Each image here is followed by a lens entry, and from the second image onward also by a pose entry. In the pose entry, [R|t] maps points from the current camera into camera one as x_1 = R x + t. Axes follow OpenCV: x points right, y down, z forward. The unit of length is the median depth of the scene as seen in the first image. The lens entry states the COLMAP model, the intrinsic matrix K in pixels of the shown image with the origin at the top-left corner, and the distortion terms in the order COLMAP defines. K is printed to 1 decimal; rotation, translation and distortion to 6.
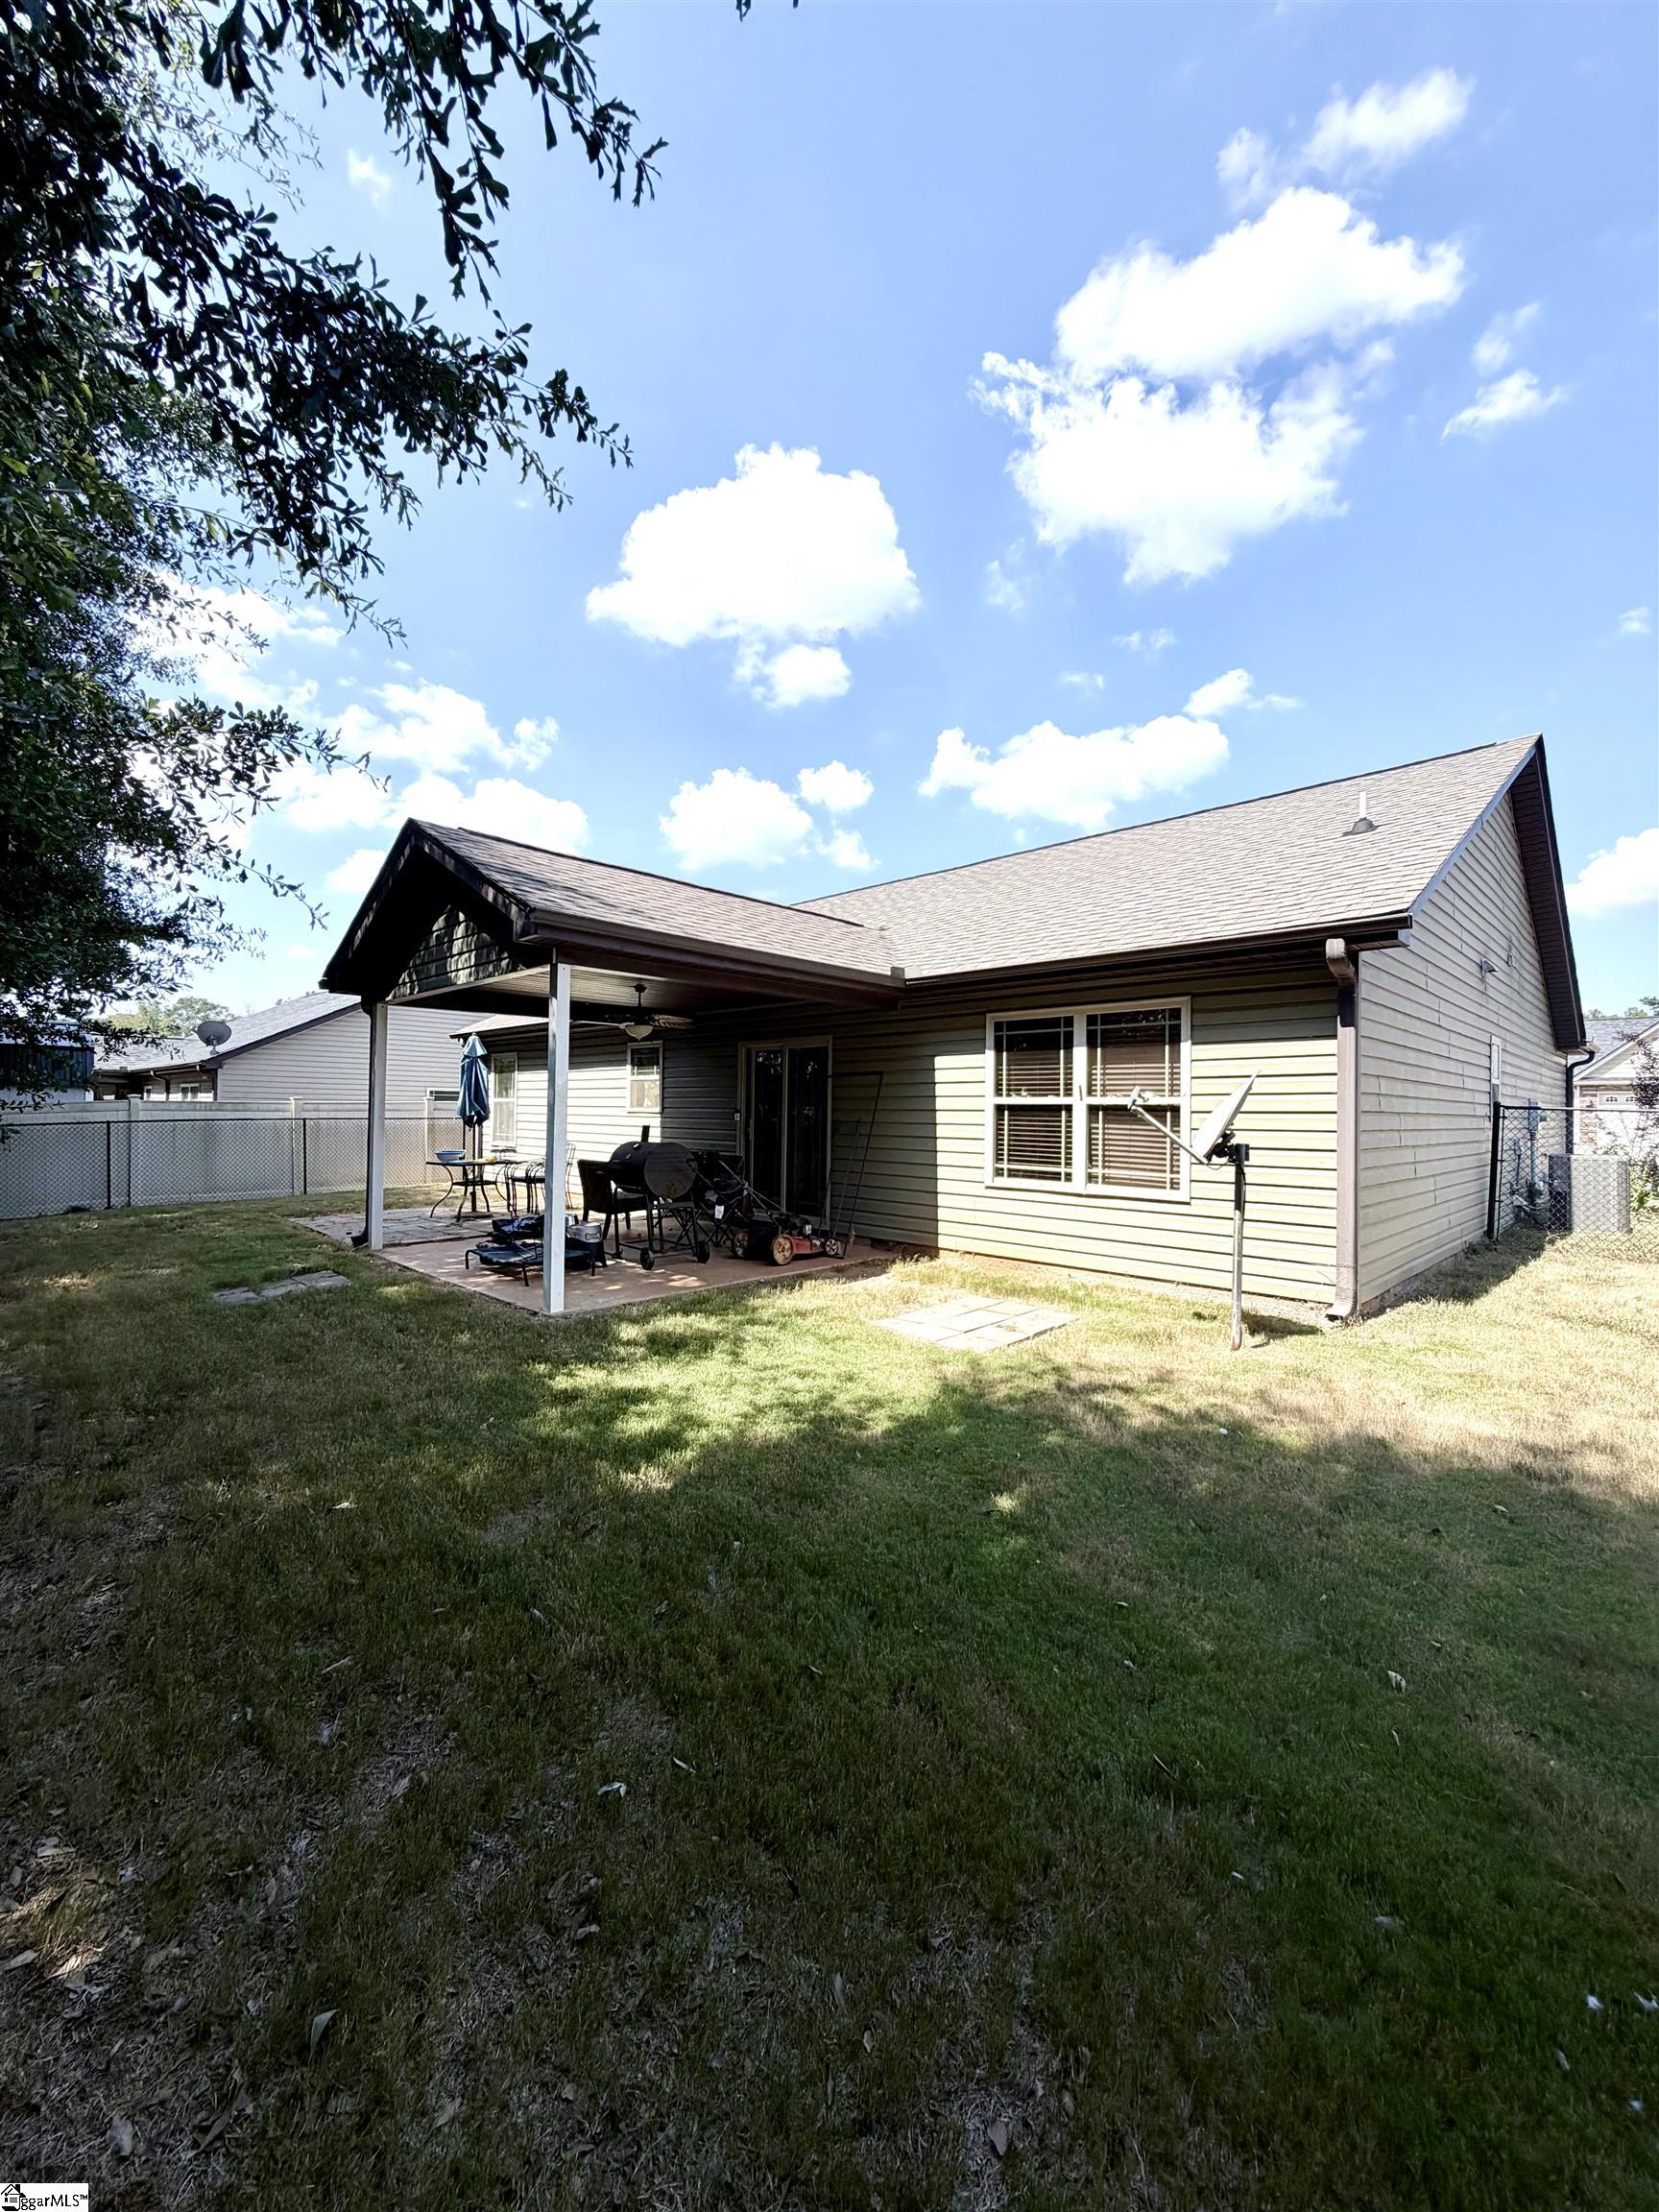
lens RADIAL K [[873.1, 0, 820.7], [0, 873.1, 1098.4], [0, 0, 1]] dist [0.001866, 0.000138]
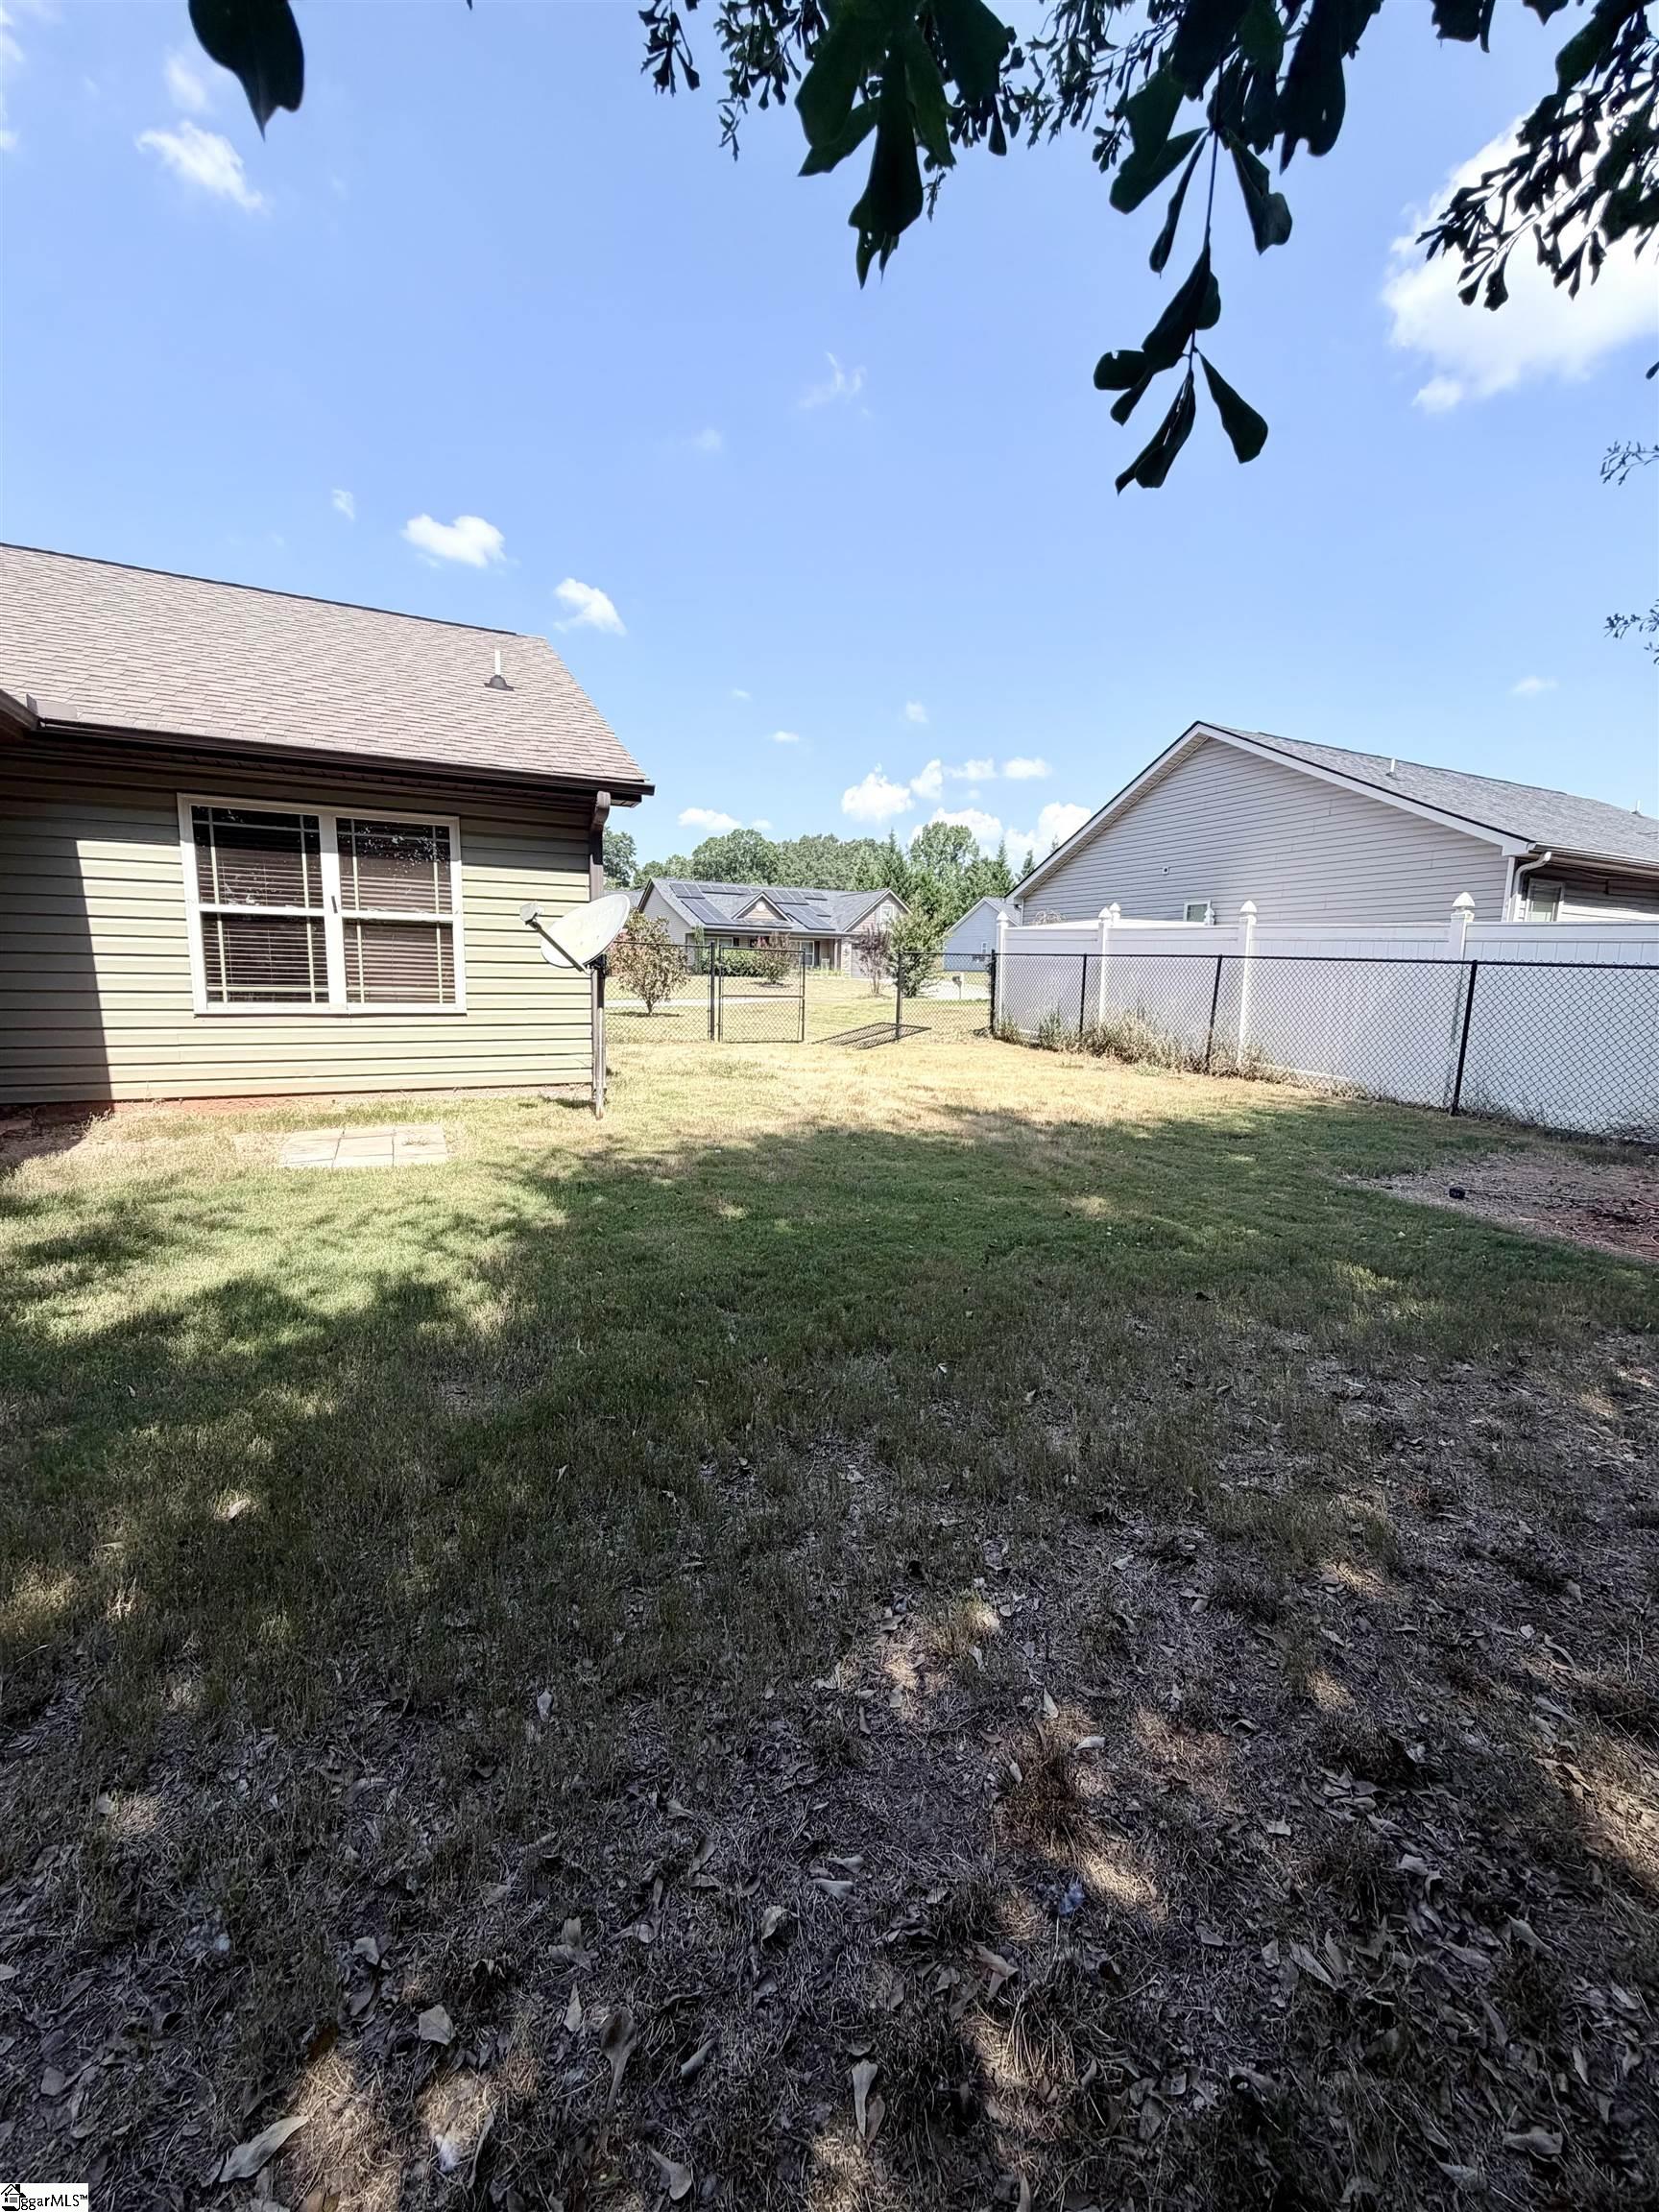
lens RADIAL K [[873.1, 0, 820.7], [0, 873.1, 1098.4], [0, 0, 1]] dist [0.001866, 0.000138]
pose [[0.341275, -0.139929, 0.929490, -0.421331], [-0.030966, 0.986647, 0.159903, 0.033021], [-0.939453, -0.083354, 0.332385, 0.197065]]
